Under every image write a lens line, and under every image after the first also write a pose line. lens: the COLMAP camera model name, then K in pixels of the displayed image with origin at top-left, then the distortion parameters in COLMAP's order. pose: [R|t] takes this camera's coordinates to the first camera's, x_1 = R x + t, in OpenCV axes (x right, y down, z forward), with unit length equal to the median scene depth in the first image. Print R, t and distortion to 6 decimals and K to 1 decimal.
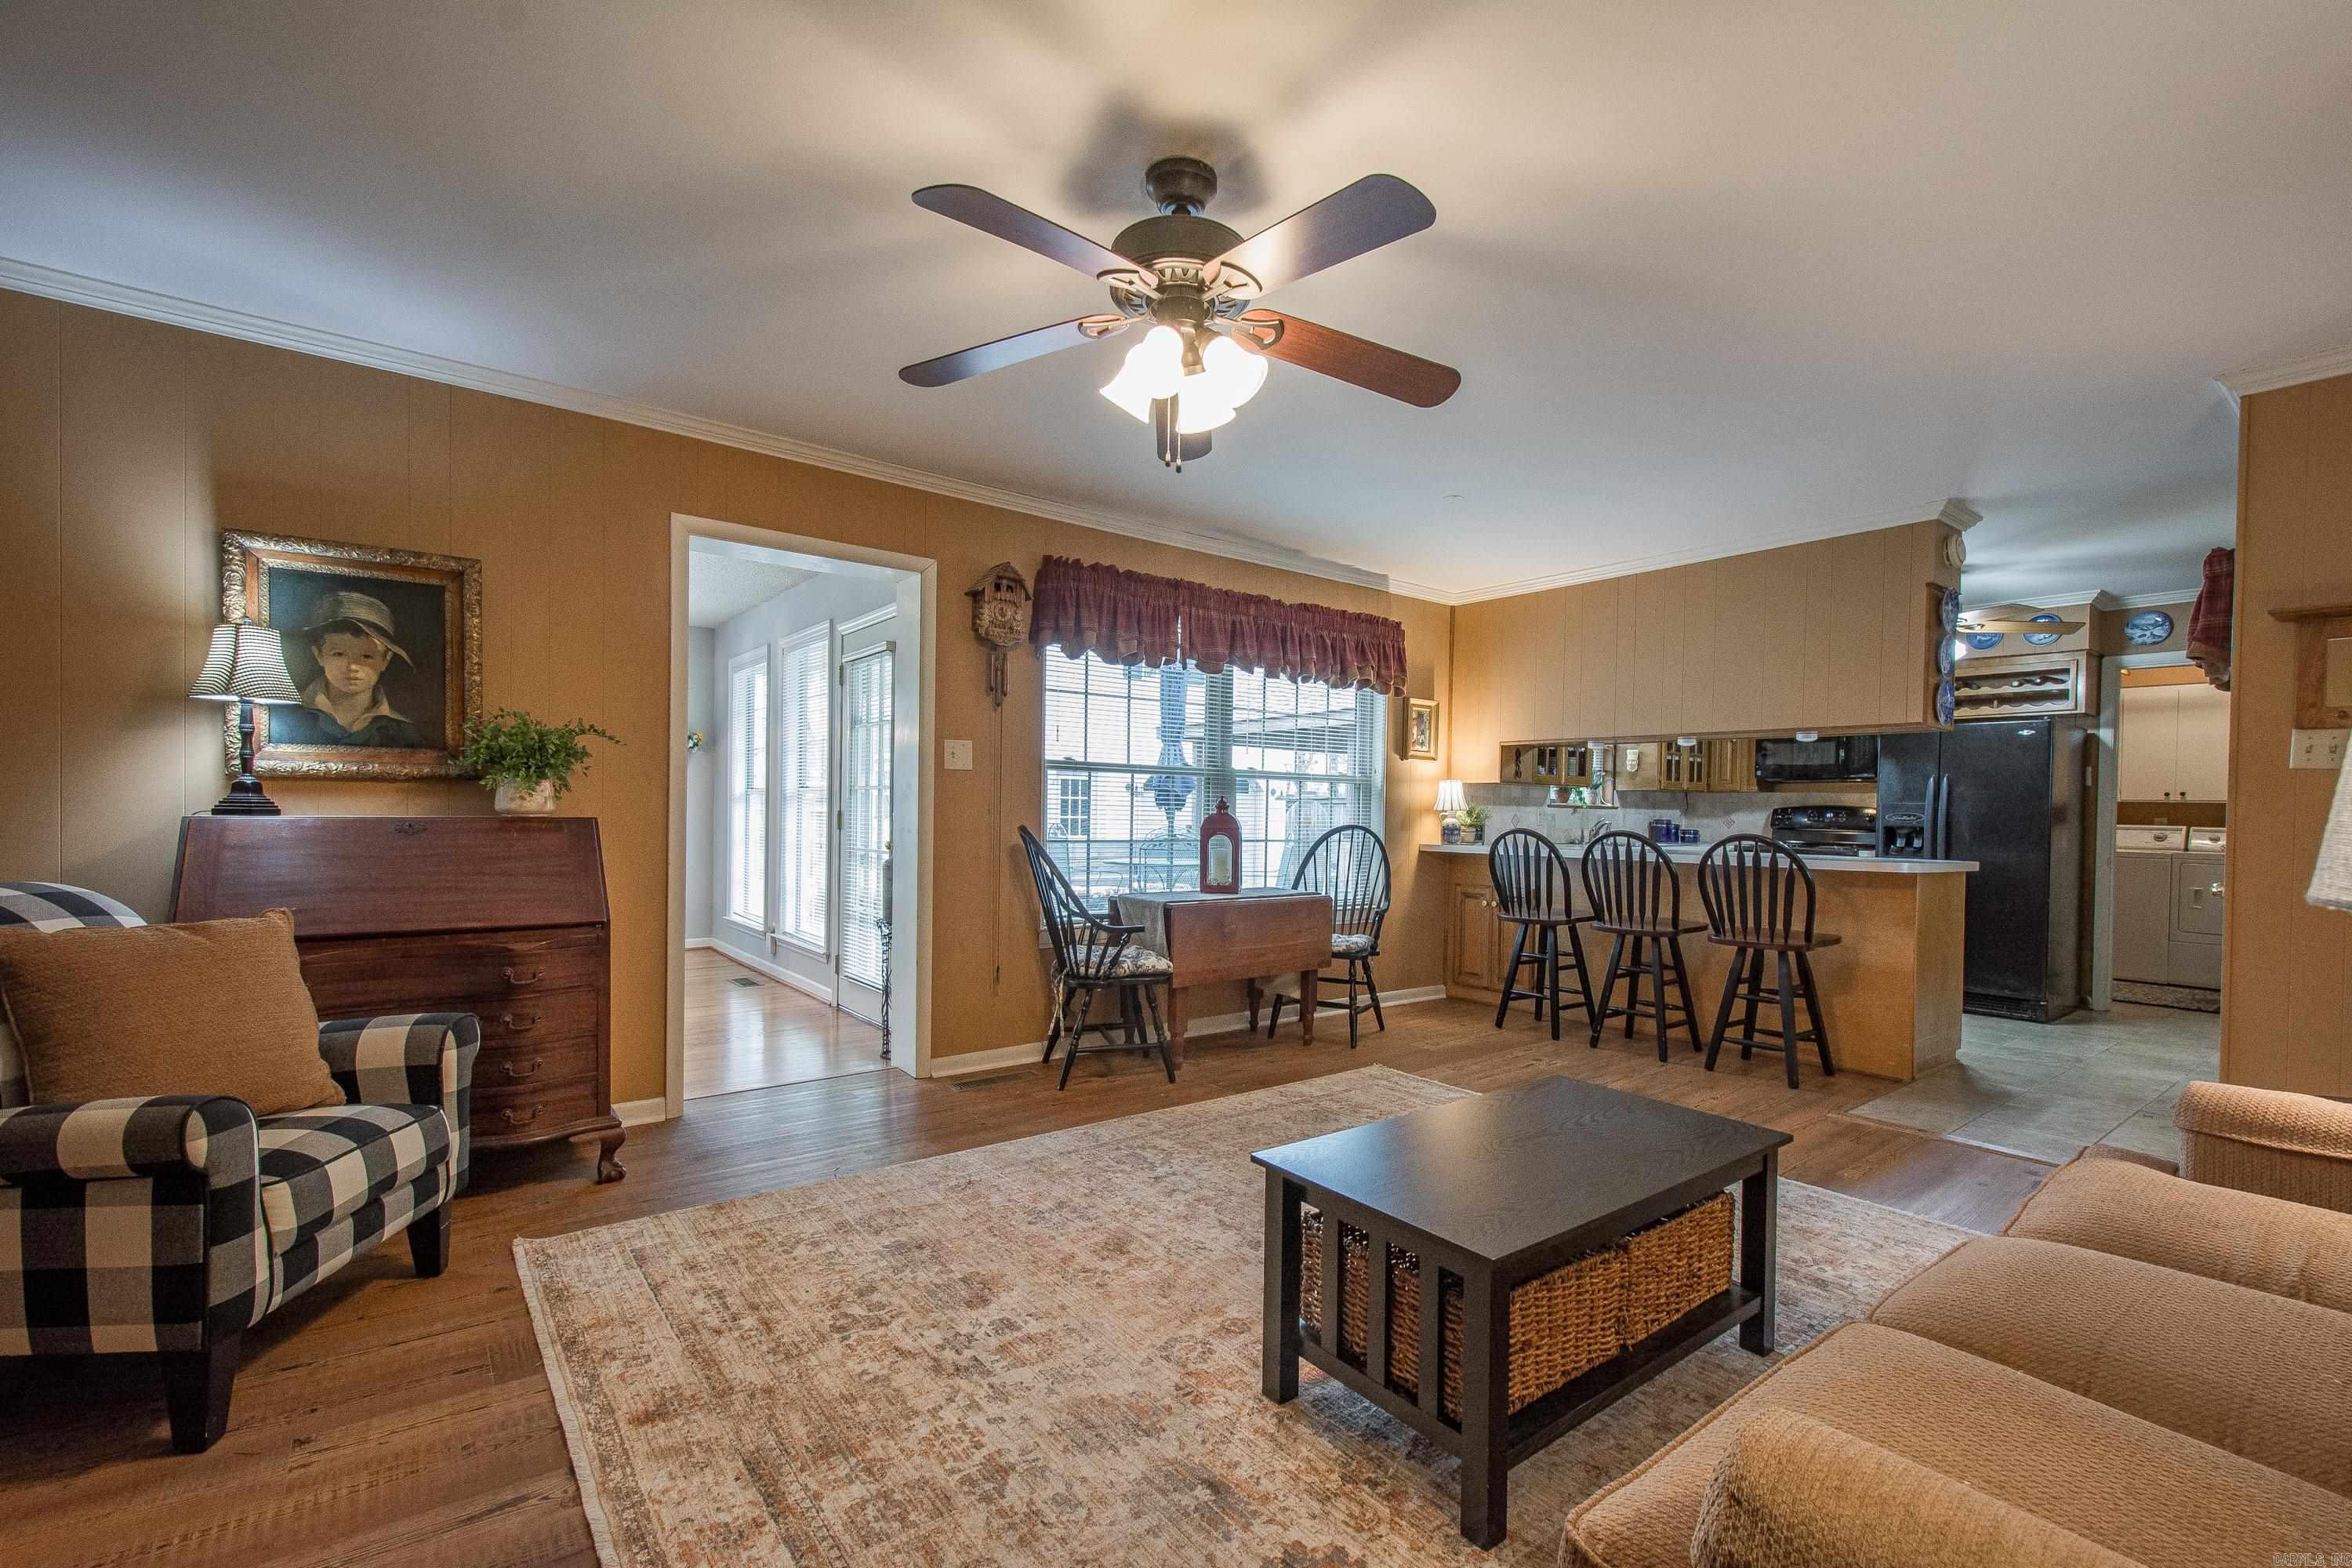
lens RADIAL K [[1025.3, 0, 1210.2], [0, 1025.3, 824.8], [0, 0, 1]] dist [0.020499, -0.008372]
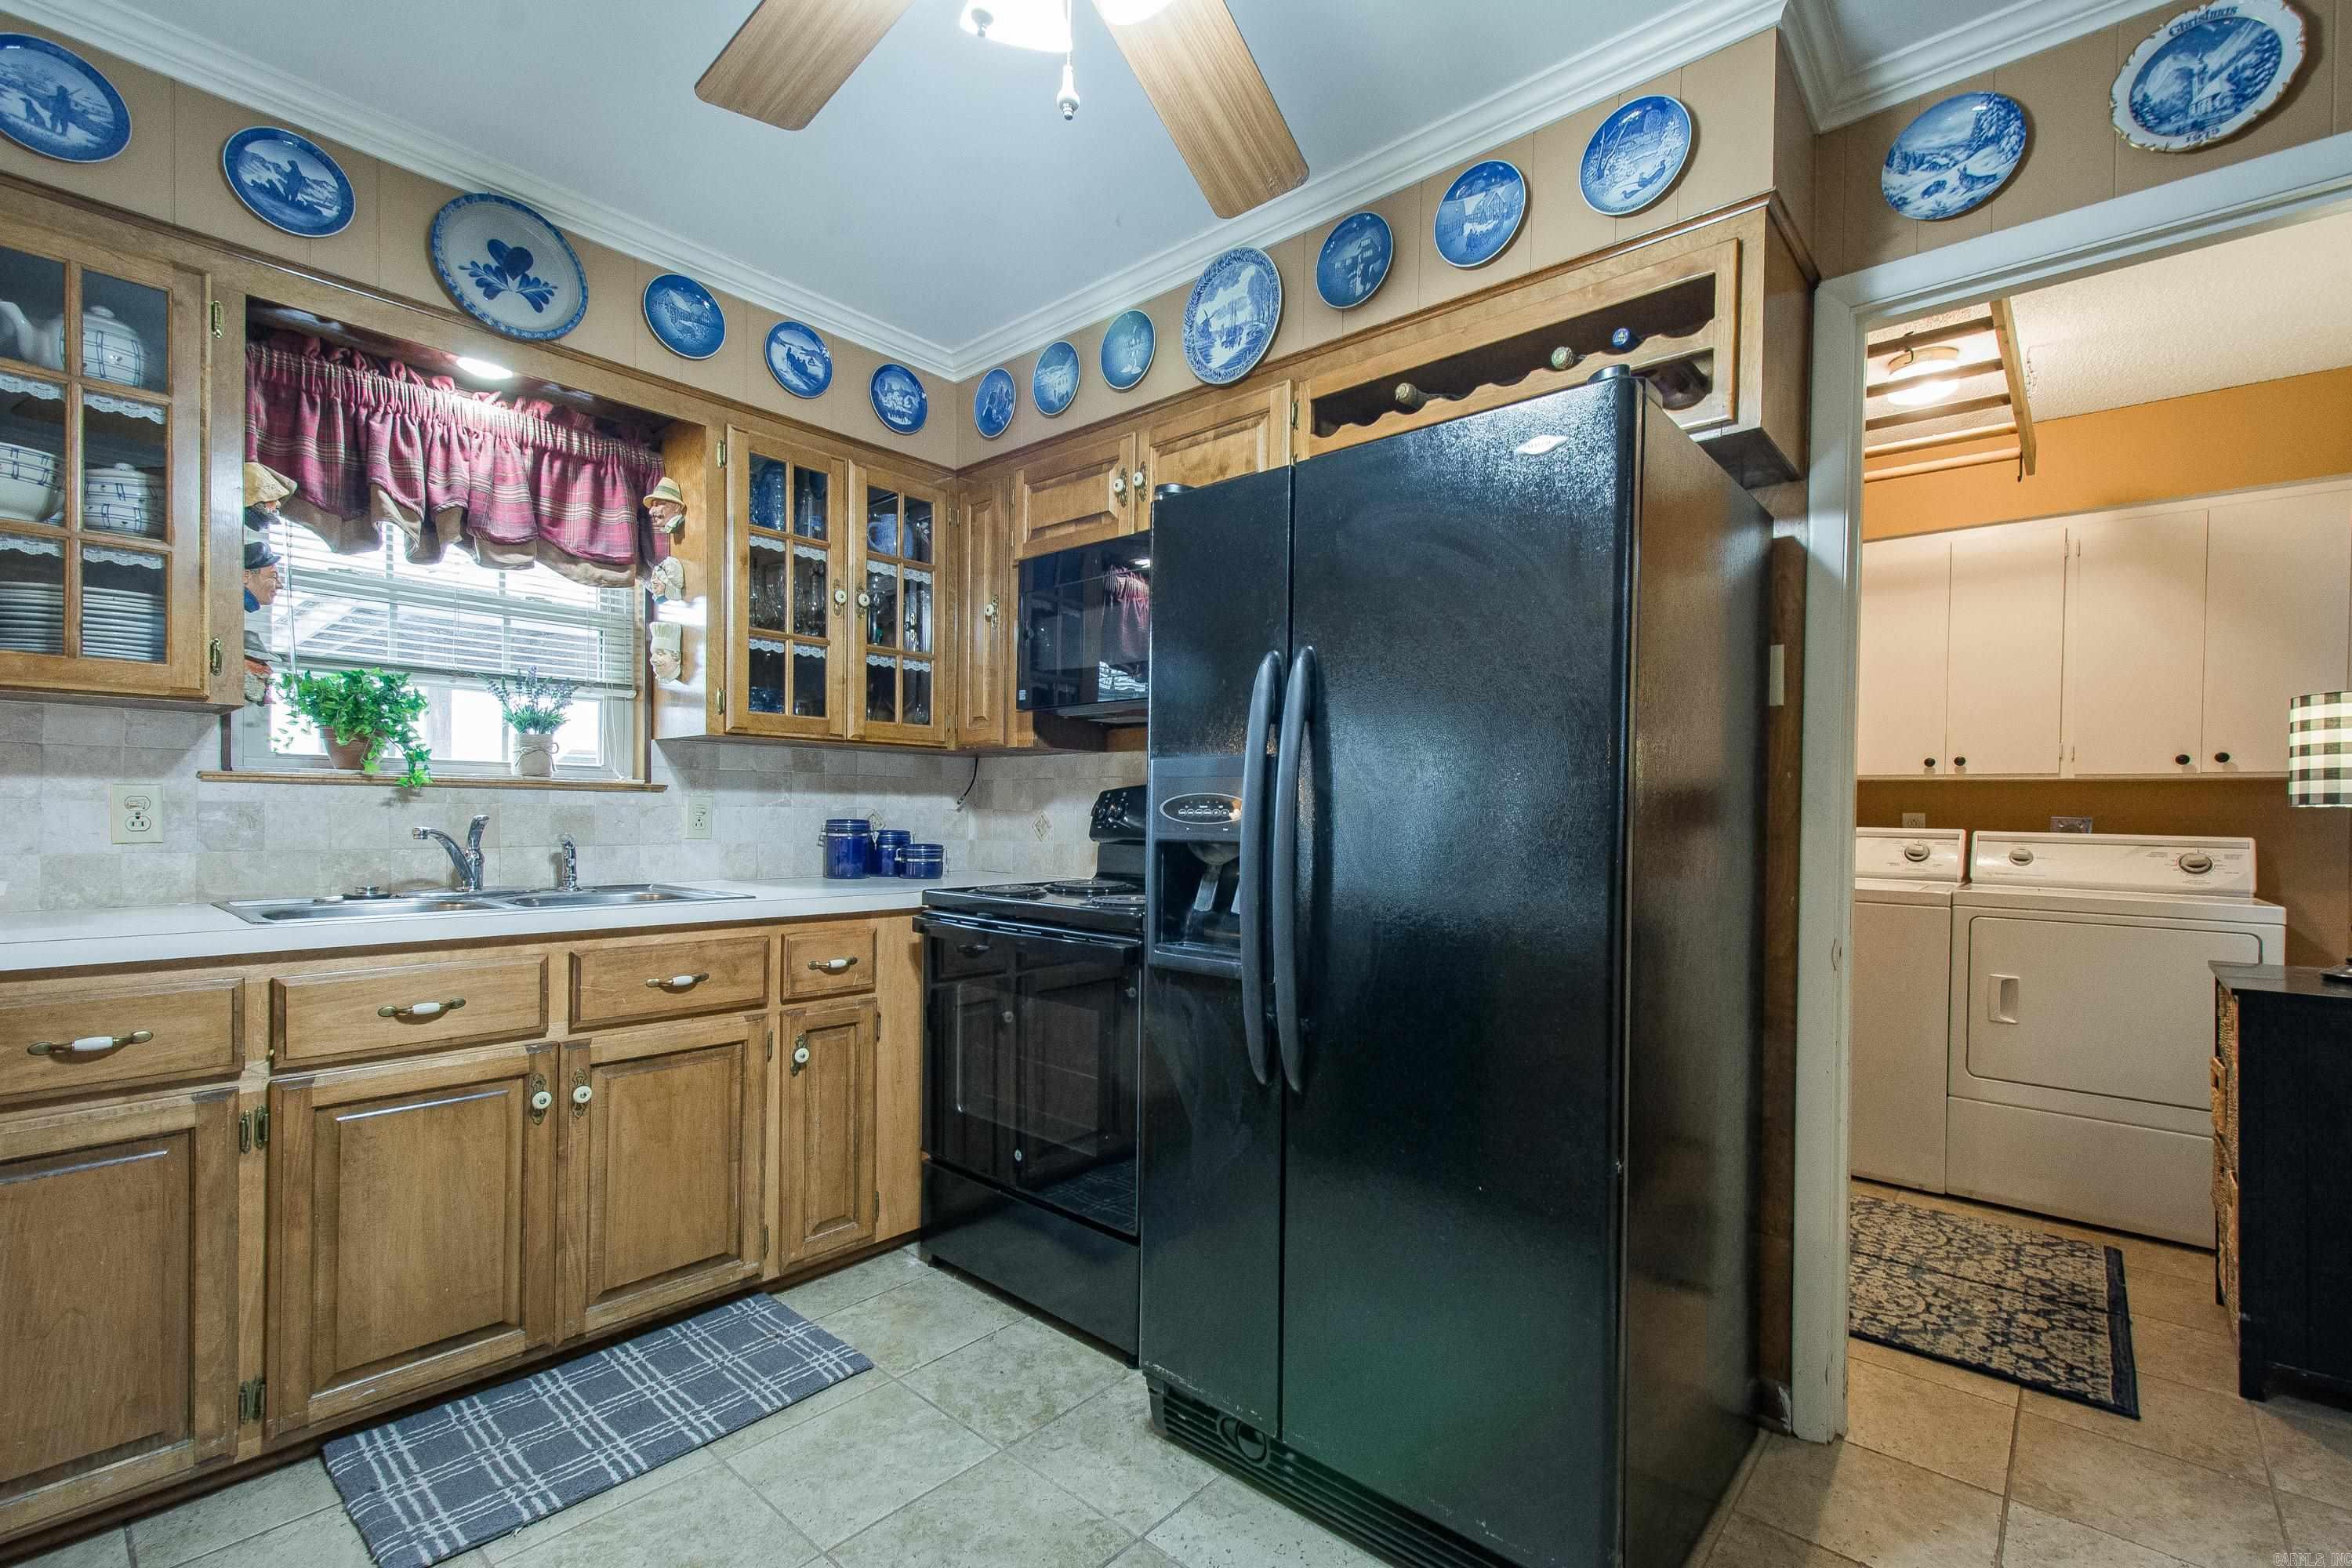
lens RADIAL K [[1025.3, 0, 1208.6], [0, 1025.3, 820.5], [0, 0, 1]] dist [0.020499, -0.008372]
pose [[0.982375, -0.004530, 0.186866, 0.773216], [0.005096, 0.999984, -0.002548, -0.004738], [-0.186851, 0.003456, 0.982382, 0.904298]]
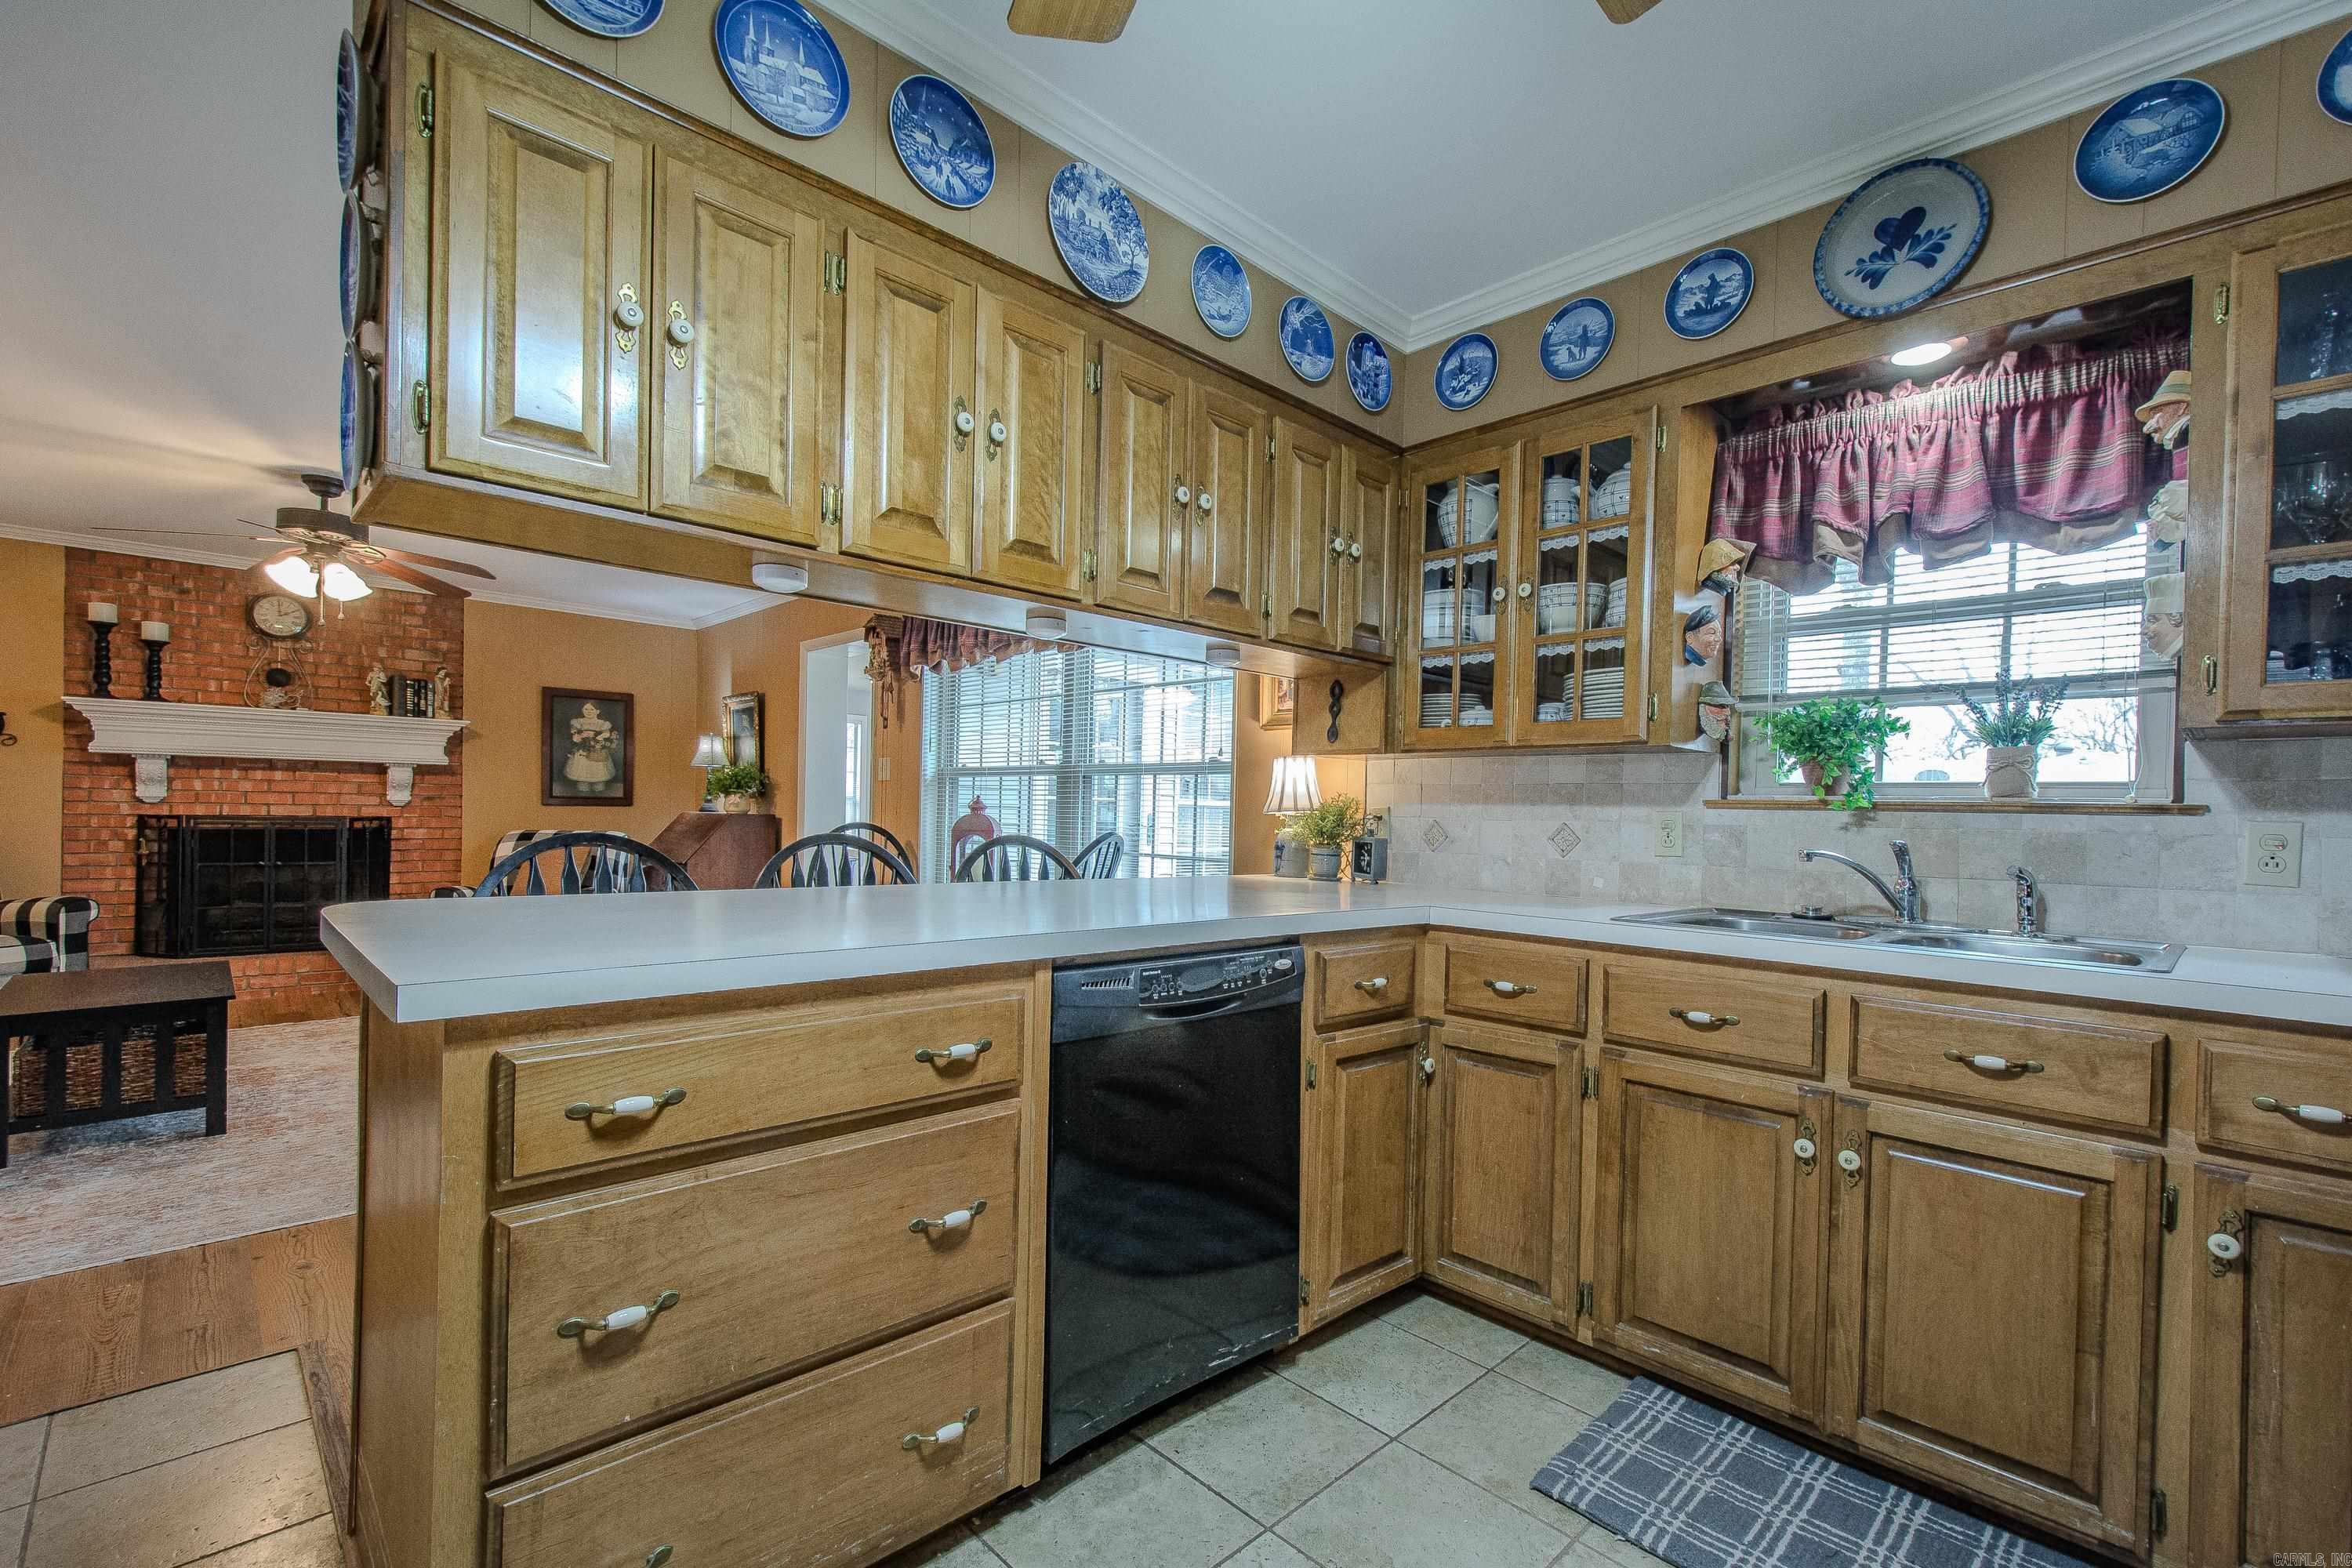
lens RADIAL K [[1025.3, 0, 1208.0], [0, 1025.3, 821.6], [0, 0, 1]] dist [0.020499, -0.008372]
pose [[0.107375, -0.006104, -0.994200, 0.932123], [-0.037146, 0.999258, -0.010147, -0.002862], [0.993524, 0.038020, 0.107069, 1.089030]]
